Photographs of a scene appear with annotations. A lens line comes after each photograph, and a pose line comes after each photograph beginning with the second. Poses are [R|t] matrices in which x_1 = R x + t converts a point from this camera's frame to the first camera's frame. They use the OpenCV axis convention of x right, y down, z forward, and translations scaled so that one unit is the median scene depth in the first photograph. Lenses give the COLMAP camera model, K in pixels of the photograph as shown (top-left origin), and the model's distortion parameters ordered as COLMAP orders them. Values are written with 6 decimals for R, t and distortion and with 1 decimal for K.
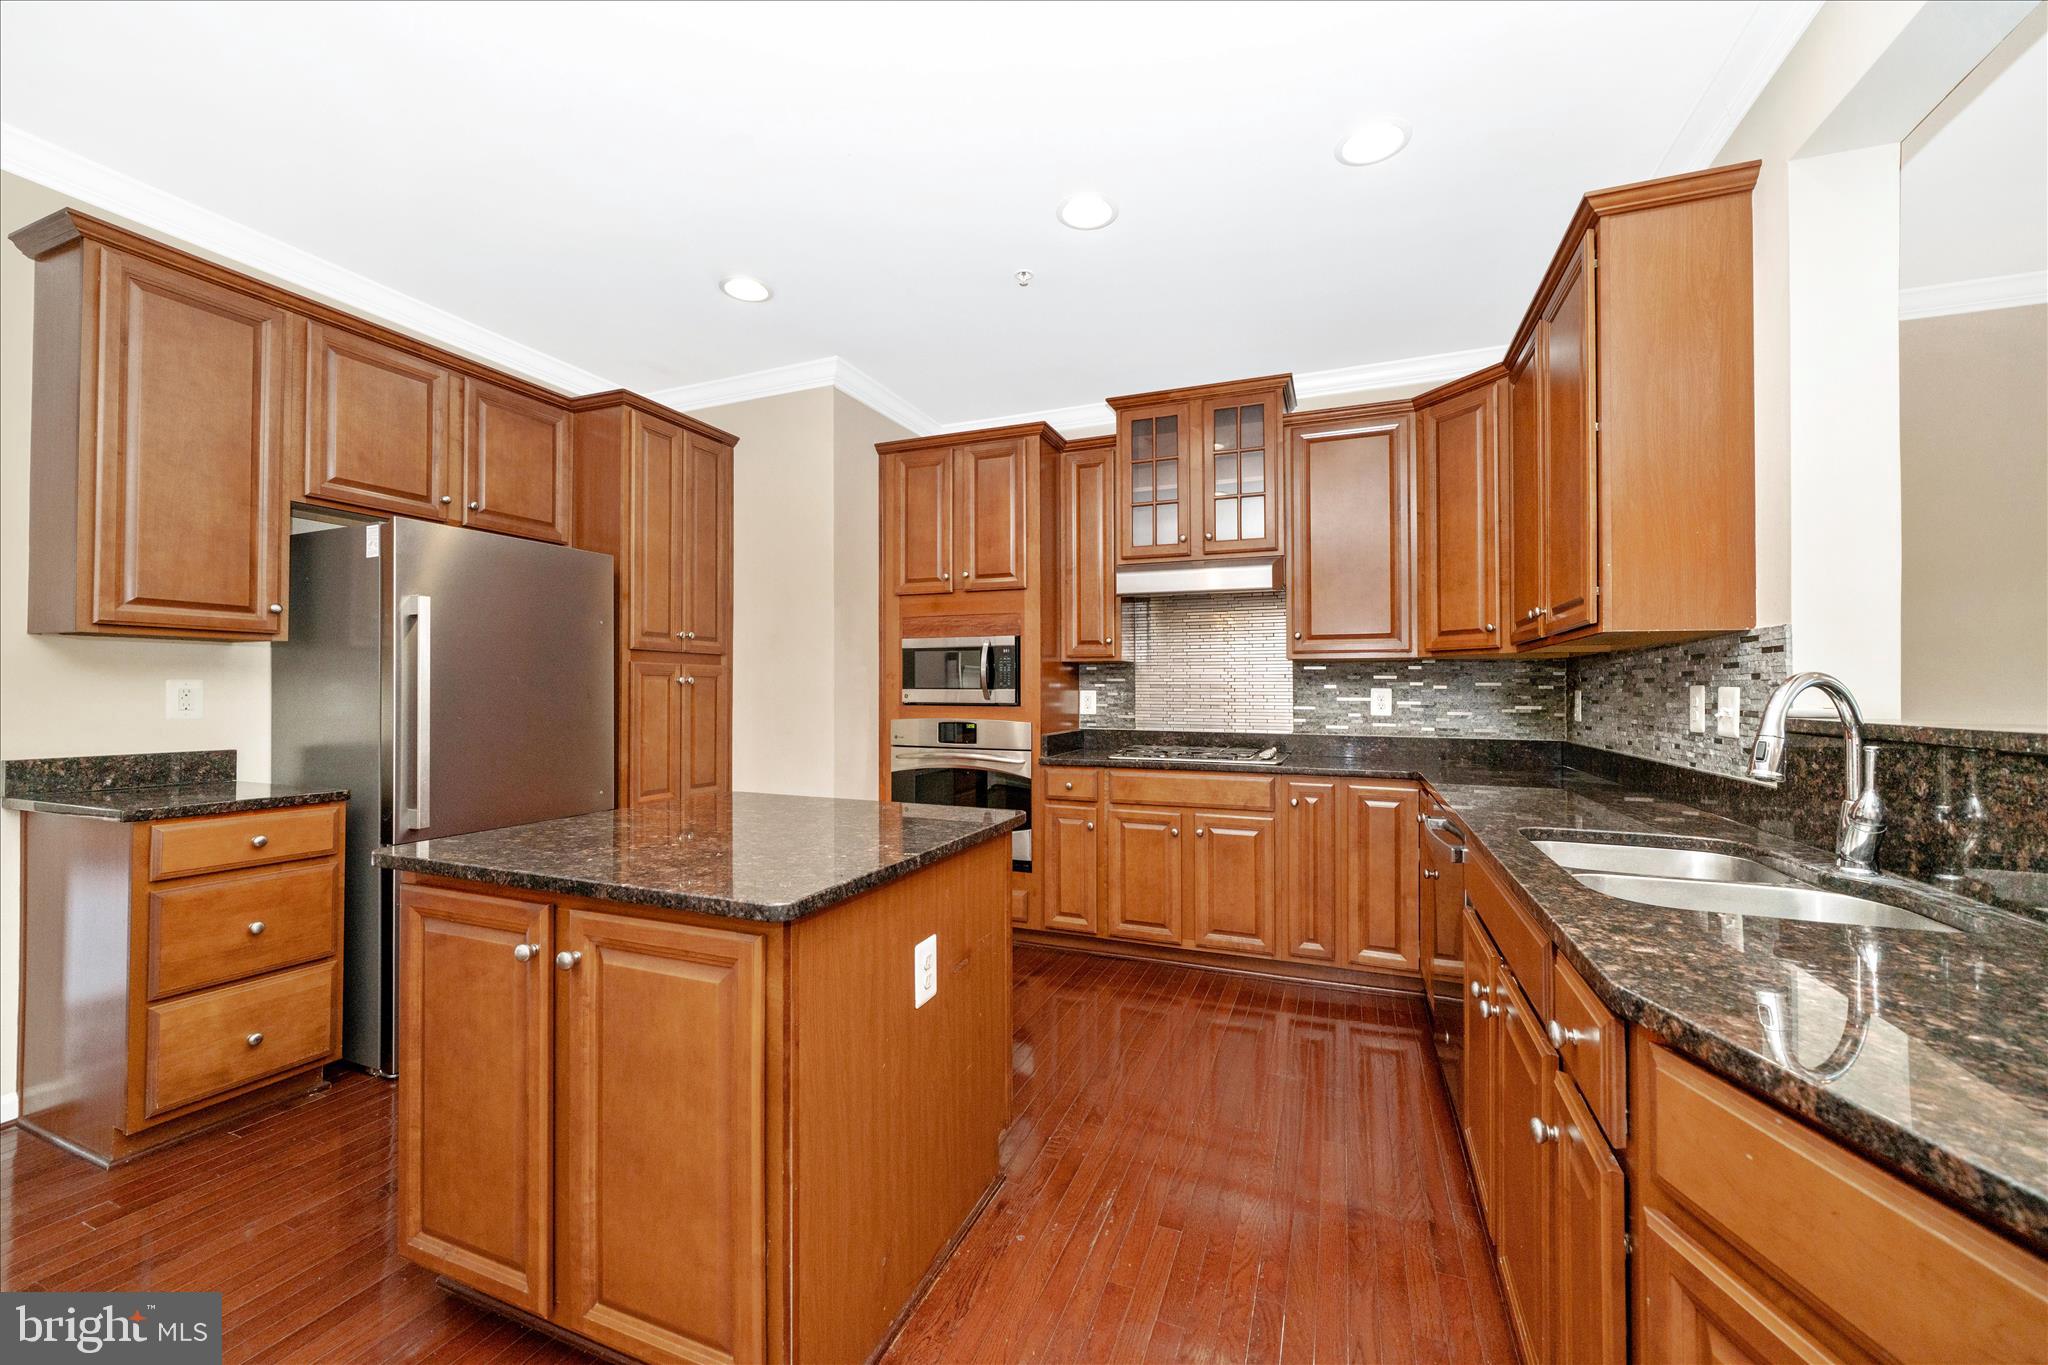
lens RADIAL K [[782.6, 0, 1013.1], [0, 782.6, 681.3], [0, 0, 1]] dist [-0.001905, -0.001269]
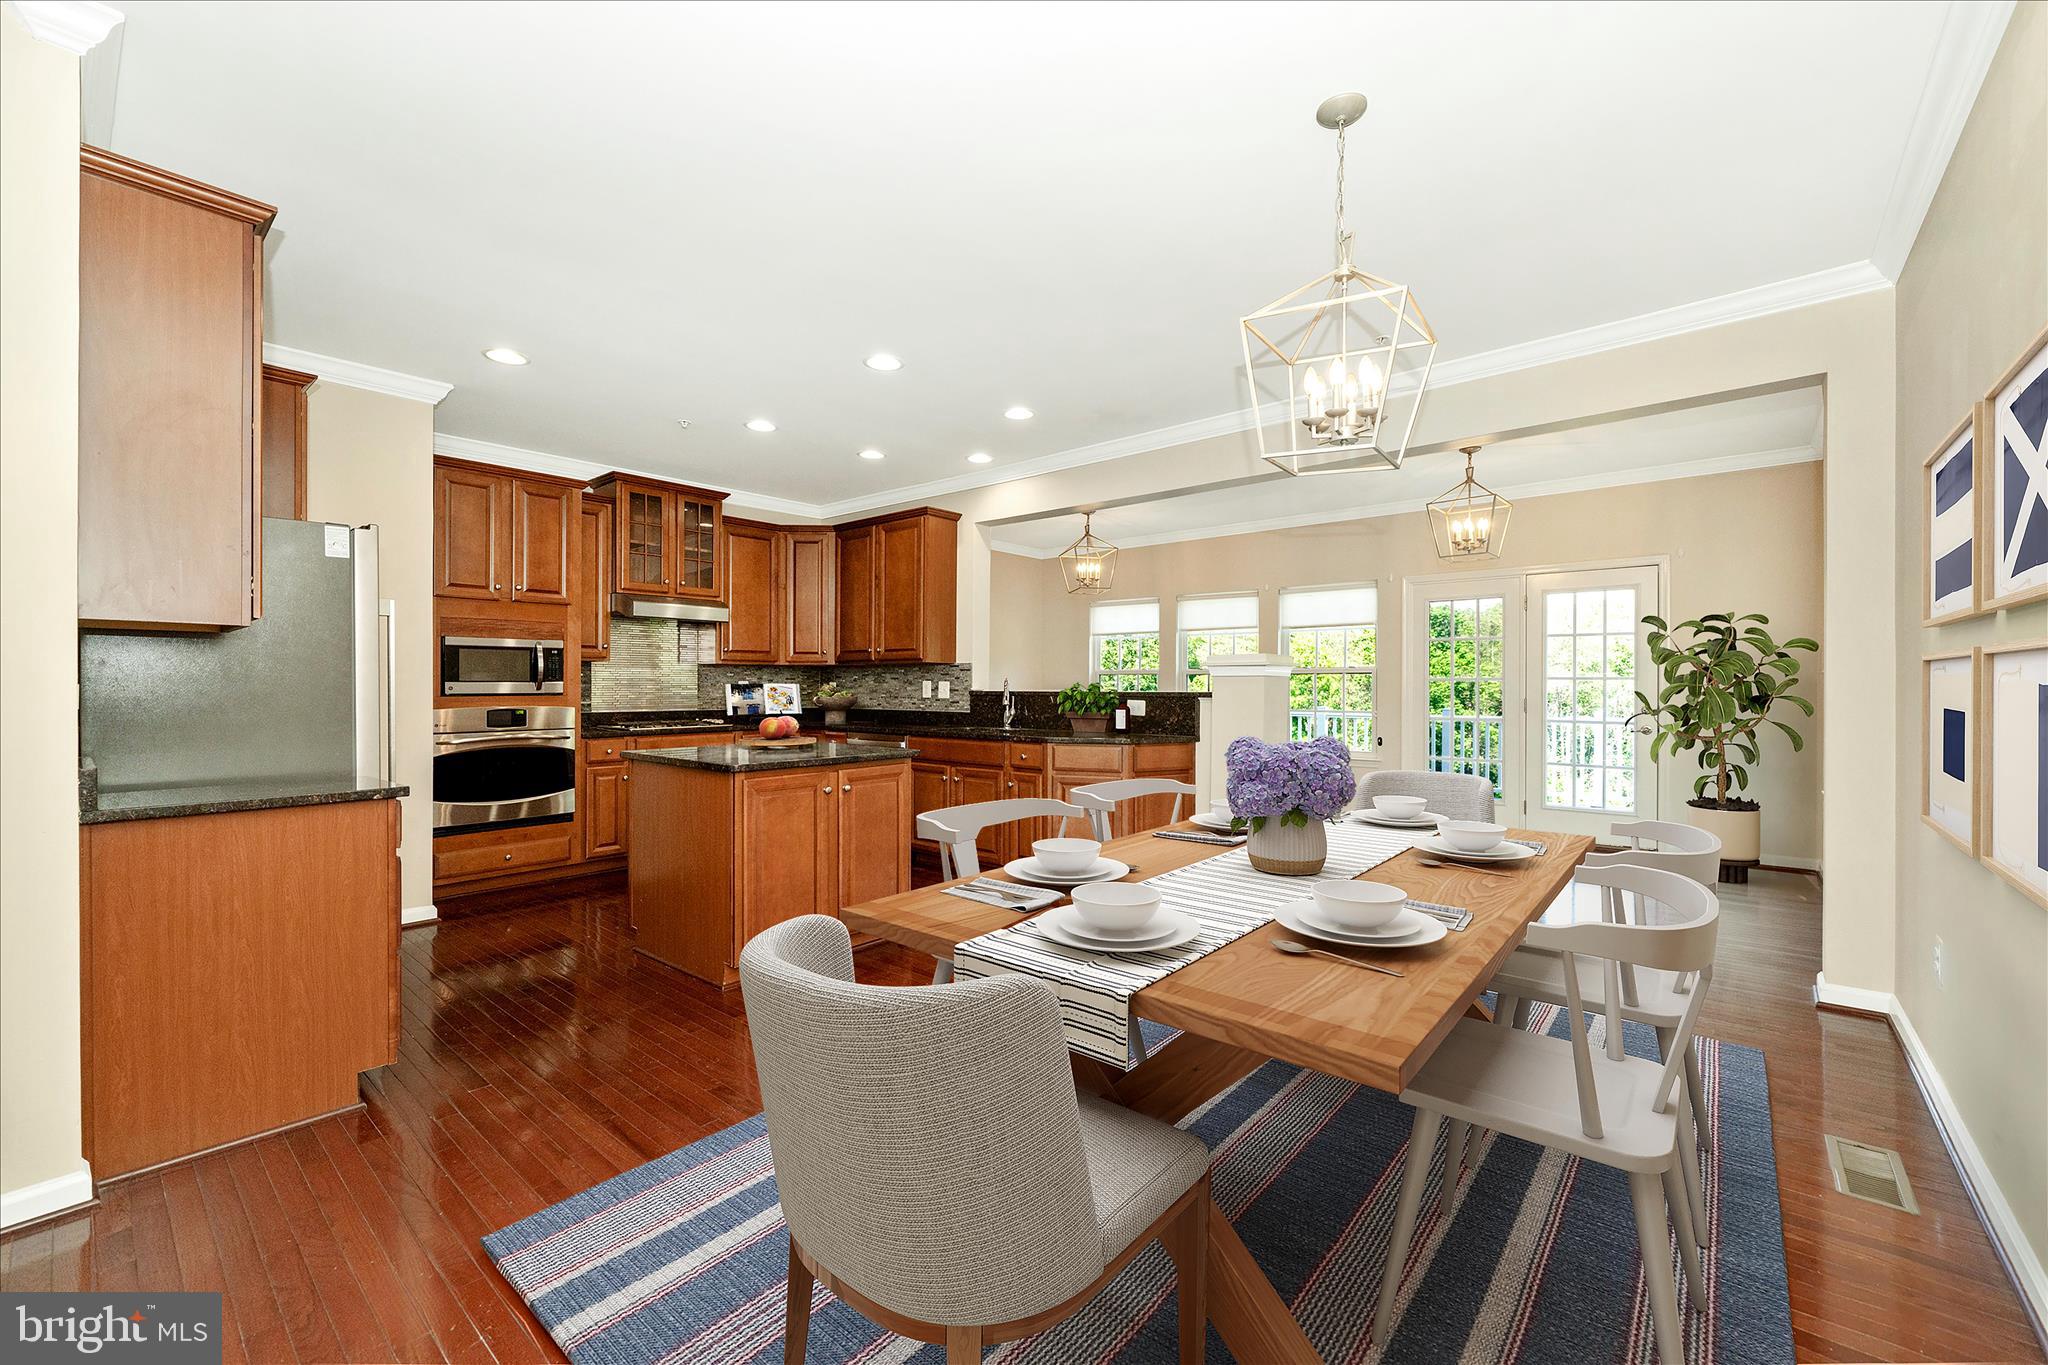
lens RADIAL K [[826.9, 0, 1016.9], [0, 826.9, 683.4], [0, 0, 1]] dist [-0.008534, 0.001969]
pose [[0.315800, -0.003029, 0.948821, -1.180621], [-0.011790, 0.999905, 0.007117, -0.006546], [-0.948753, -0.013434, 0.315734, -0.156537]]
